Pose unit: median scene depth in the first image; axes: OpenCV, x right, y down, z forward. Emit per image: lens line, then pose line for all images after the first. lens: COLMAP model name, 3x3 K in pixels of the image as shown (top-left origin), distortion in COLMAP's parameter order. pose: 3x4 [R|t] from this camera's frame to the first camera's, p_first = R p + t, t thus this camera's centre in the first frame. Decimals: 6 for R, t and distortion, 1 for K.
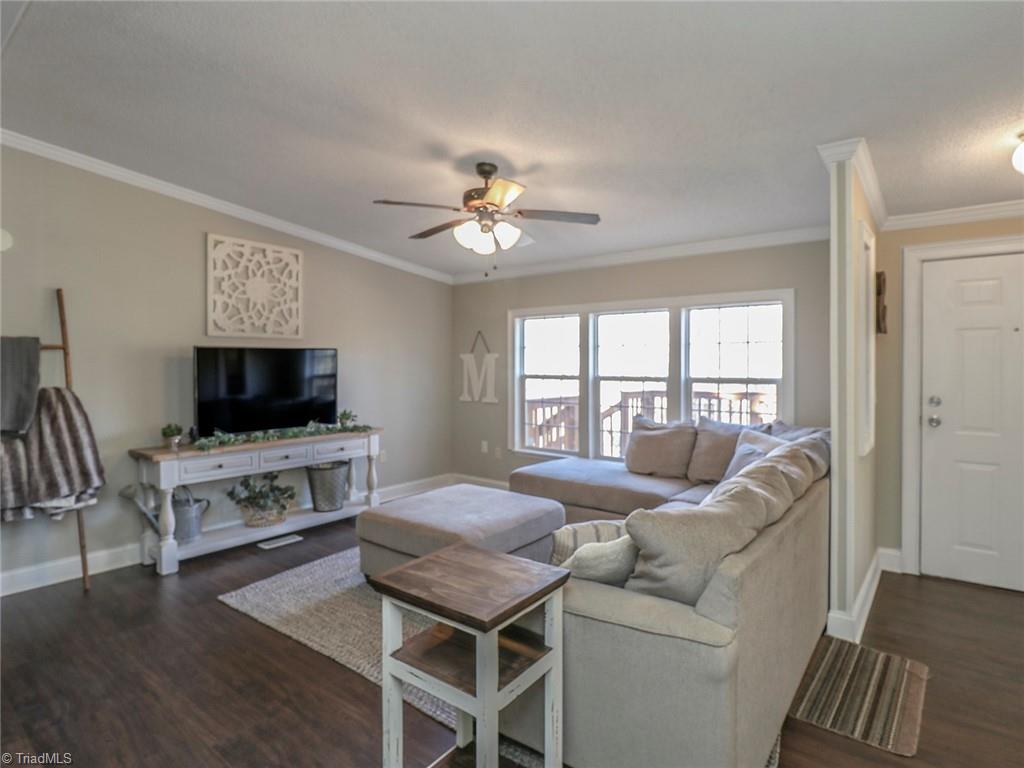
lens RADIAL K [[557.3, 0, 514.4], [0, 557.3, 368.8], [0, 0, 1]] dist [-0.001702, -0.000824]
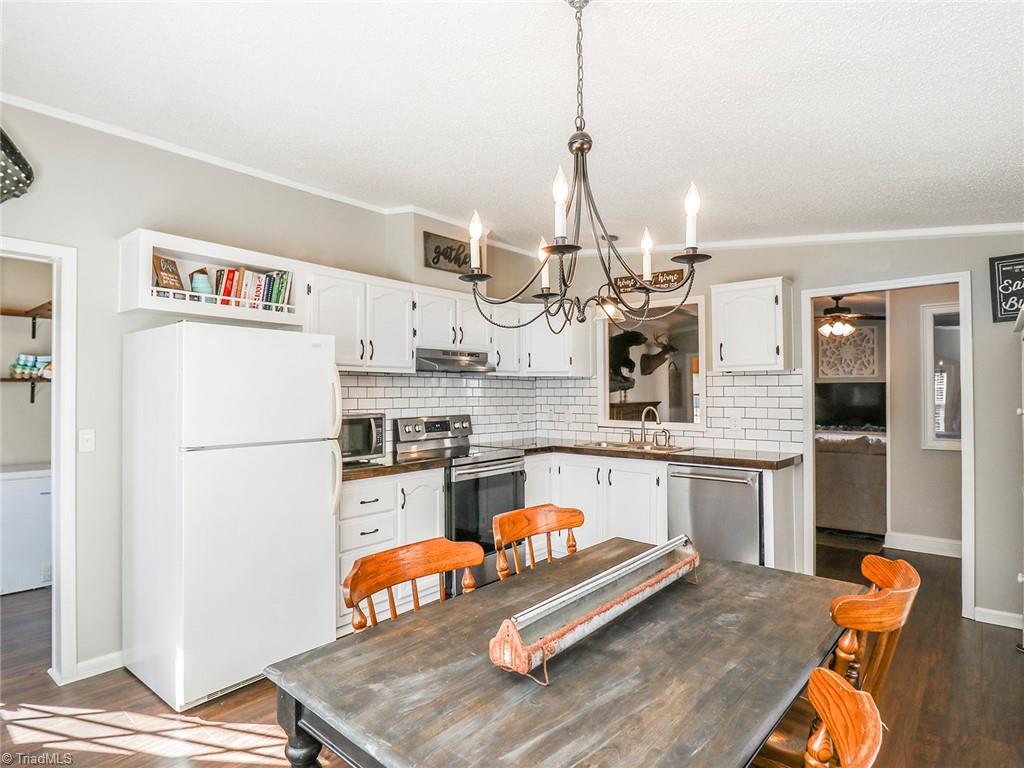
lens RADIAL K [[547.6, 0, 482.6], [0, 547.6, 386.7], [0, 0, 1]] dist [-0.000382, 0.000279]
pose [[-0.071977, -0.011297, -0.997342, 1.508148], [-0.010321, 0.999891, -0.010581, 0.008089], [0.997353, 0.009532, -0.072086, -0.104907]]
